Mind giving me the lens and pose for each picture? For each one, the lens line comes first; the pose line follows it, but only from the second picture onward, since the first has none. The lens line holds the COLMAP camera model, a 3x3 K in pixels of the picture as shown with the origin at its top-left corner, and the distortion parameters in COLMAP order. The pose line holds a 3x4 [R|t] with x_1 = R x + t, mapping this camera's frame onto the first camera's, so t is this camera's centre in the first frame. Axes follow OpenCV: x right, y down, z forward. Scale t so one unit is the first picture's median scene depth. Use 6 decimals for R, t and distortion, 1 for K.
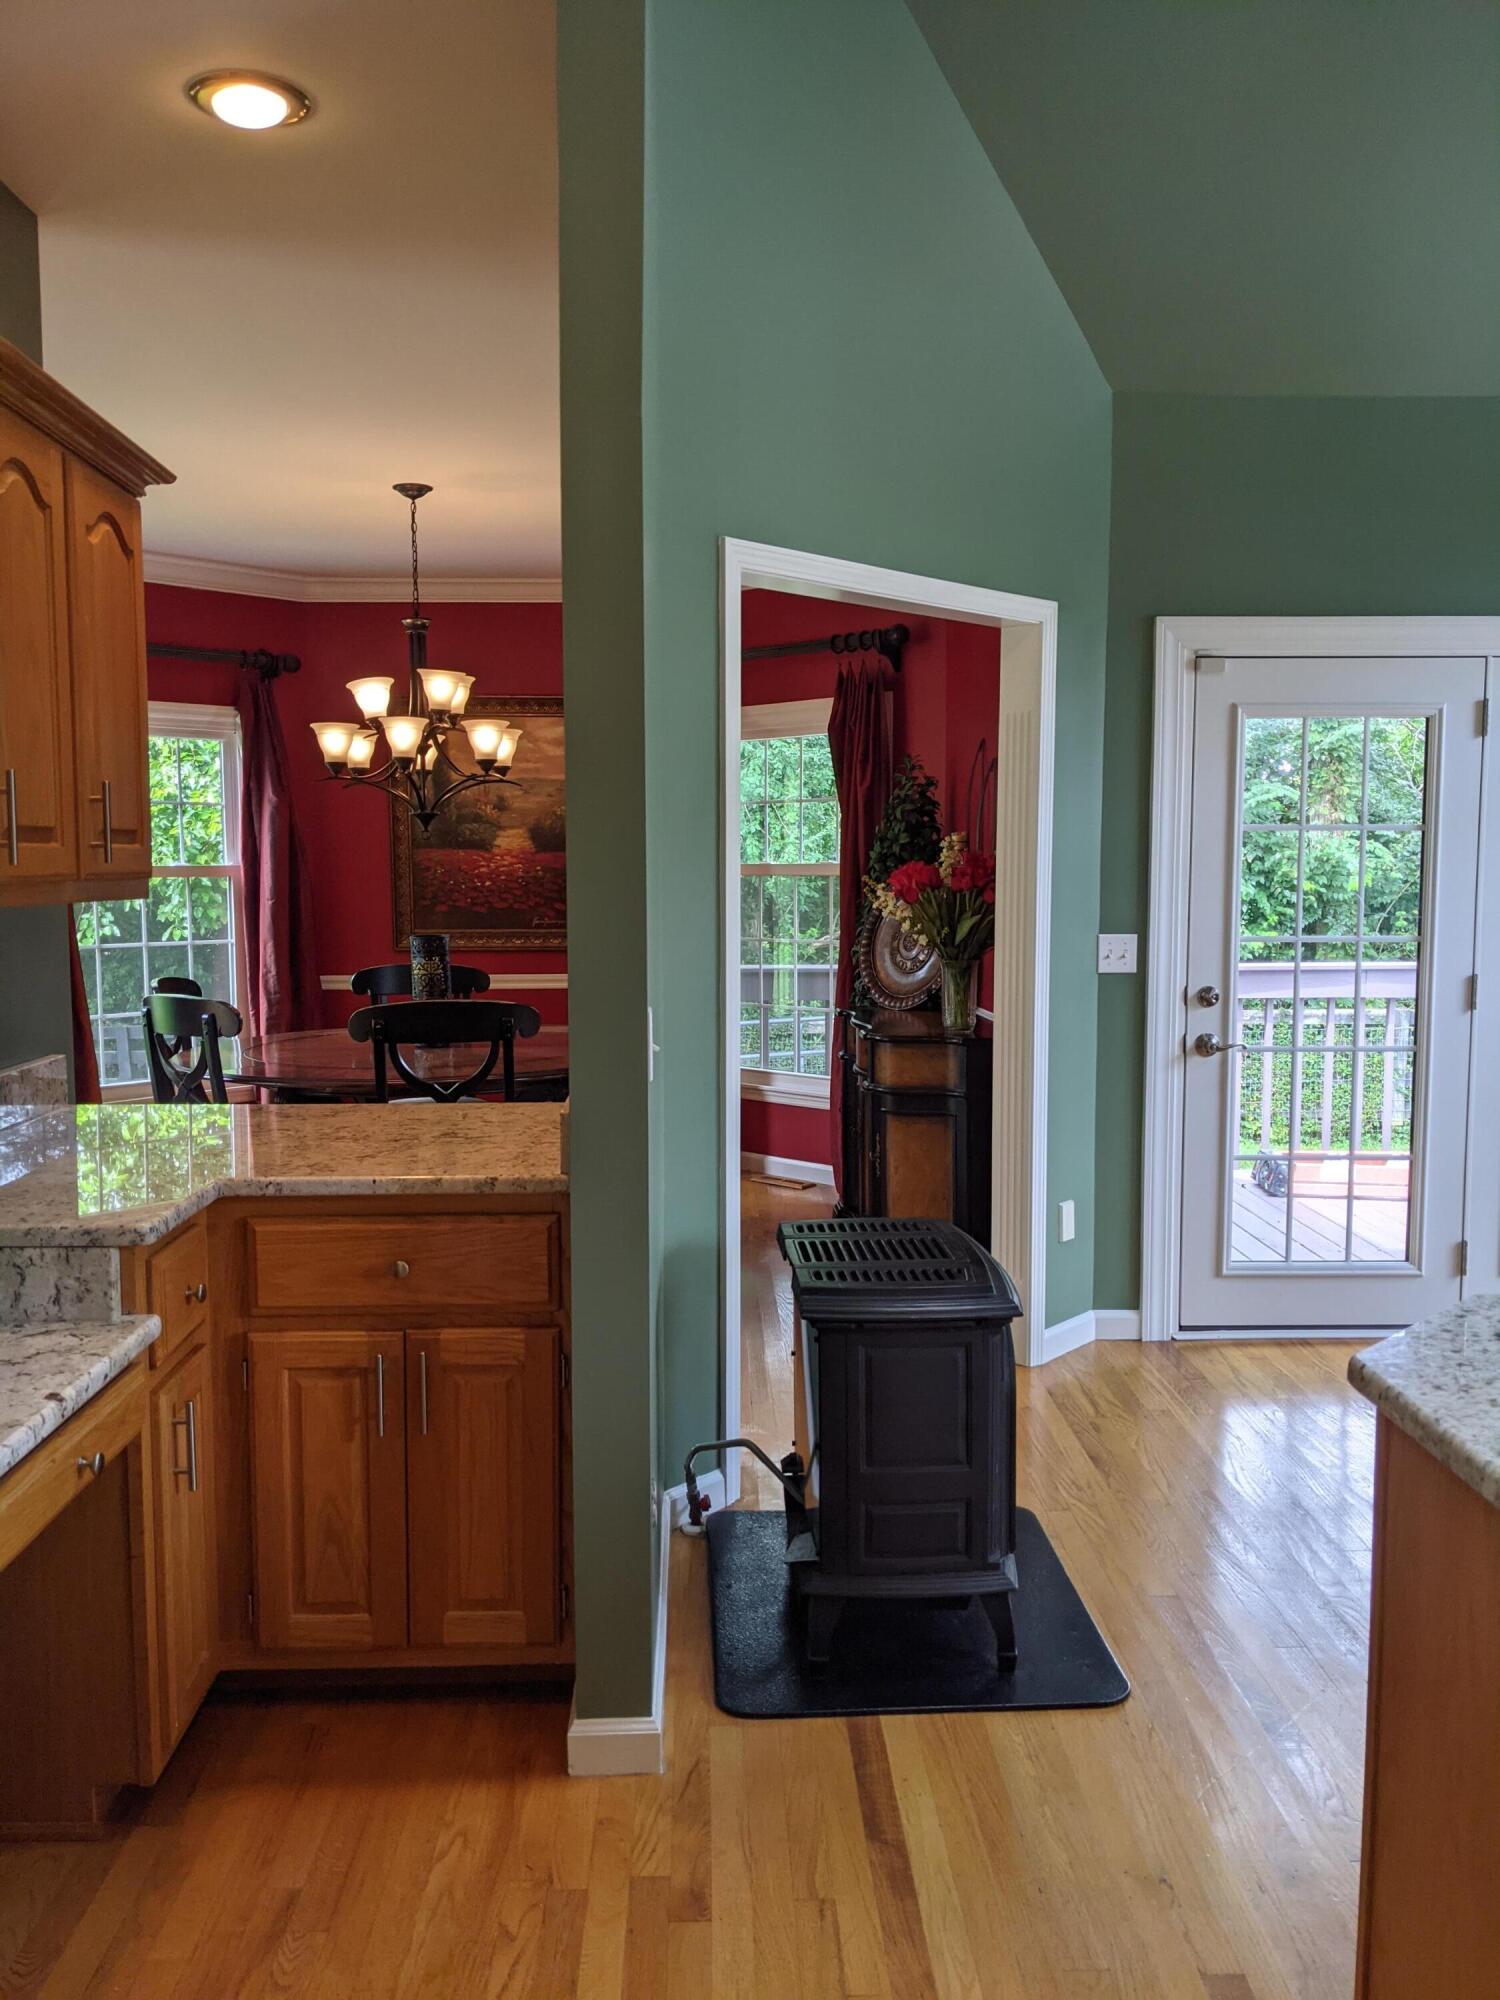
lens RADIAL K [[1563.1, 0, 748.2], [0, 1563.1, 1011.7], [0, 0, 1]] dist [0.025973, -0.020796]
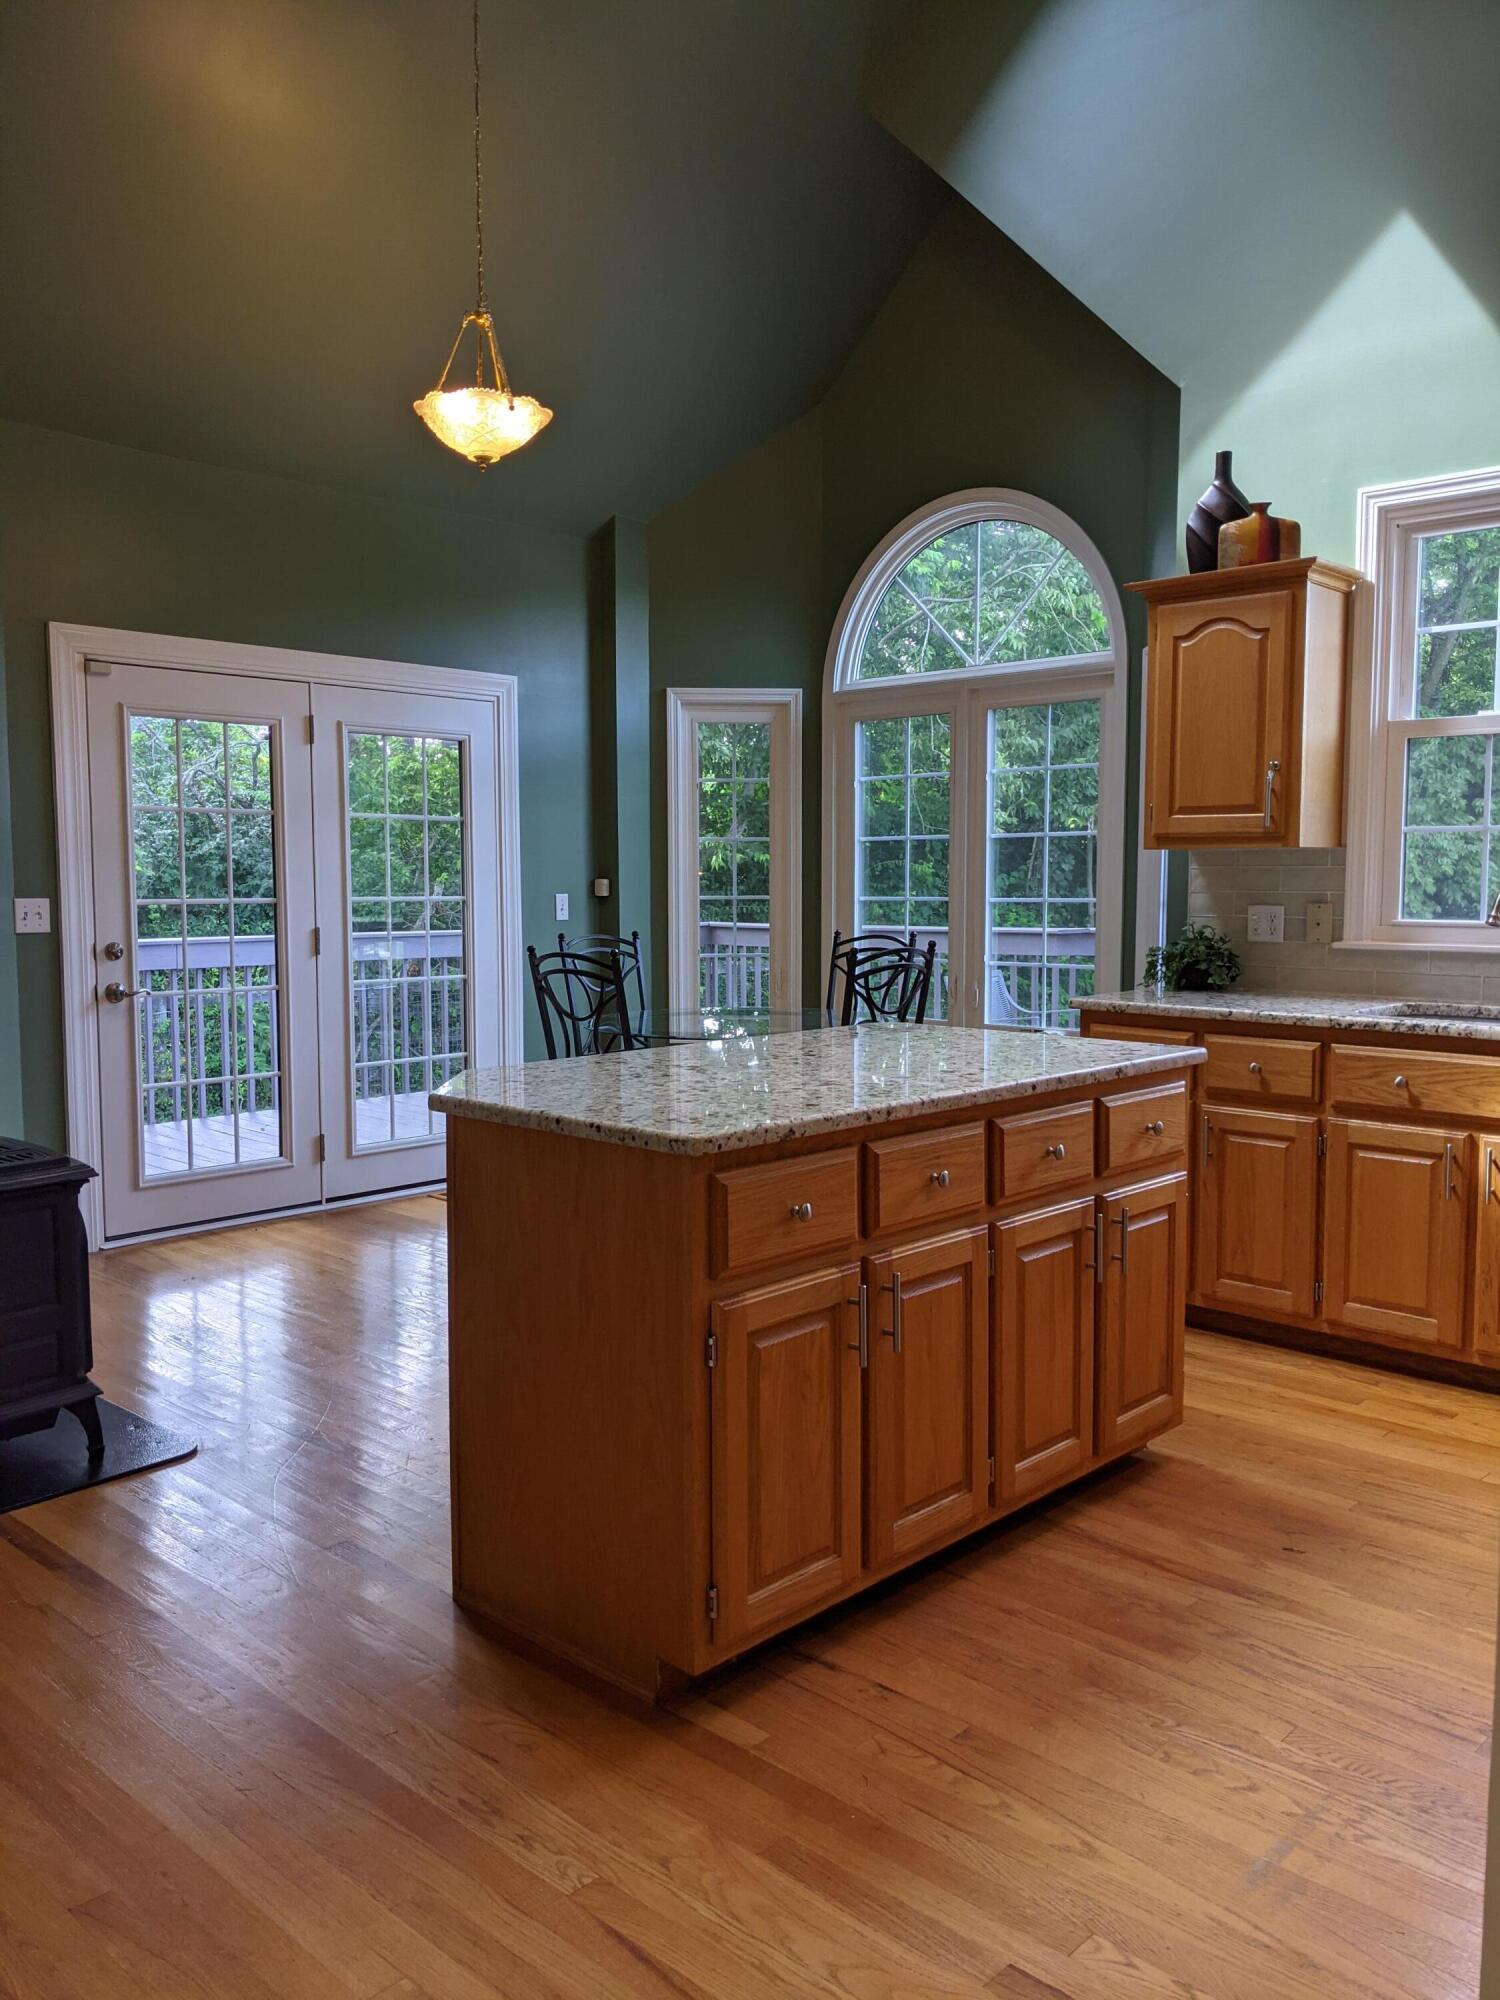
lens RADIAL K [[1563.1, 0, 750.7], [0, 1563.1, 1002.2], [0, 0, 1]] dist [0.025973, -0.020796]
pose [[0.706402, -0.060110, 0.705254, -0.203022], [0.066488, 0.997617, 0.018432, 0.038881], [-0.704681, 0.033870, 0.708715, -0.168894]]
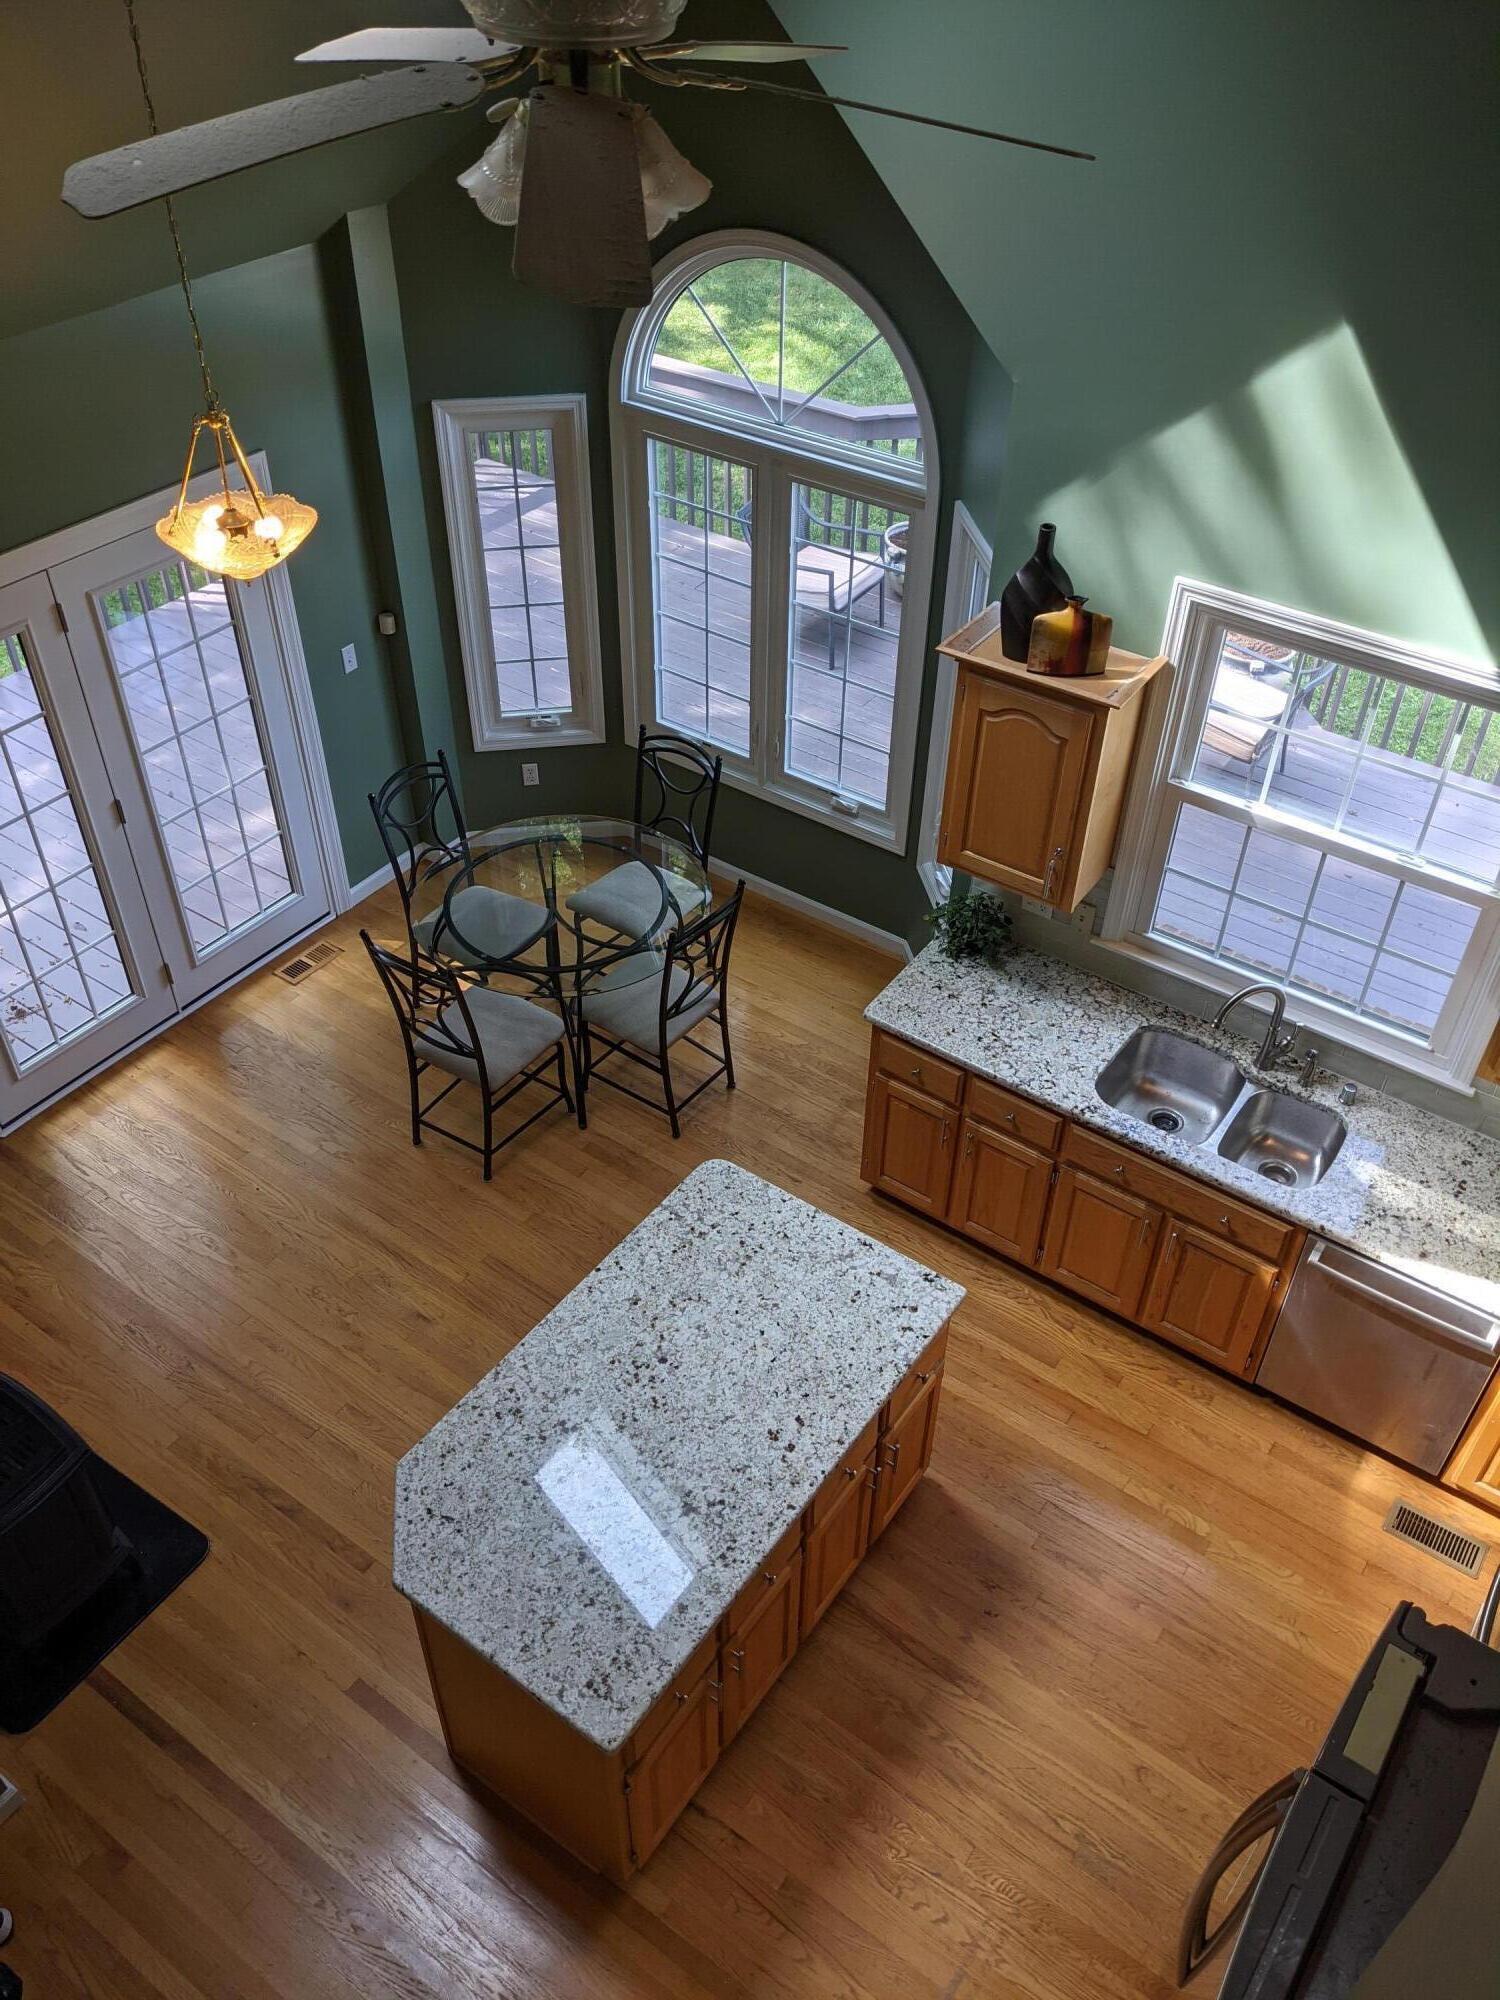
lens RADIAL K [[1563.1, 0, 752.5], [0, 1563.1, 1012.3], [0, 0, 1]] dist [0.025973, -0.020796]
pose [[0.597799, -0.515027, 0.614315, -0.102238], [0.060615, 0.793164, 0.605985, -0.635931], [-0.799351, -0.325020, 0.505370, -0.115245]]
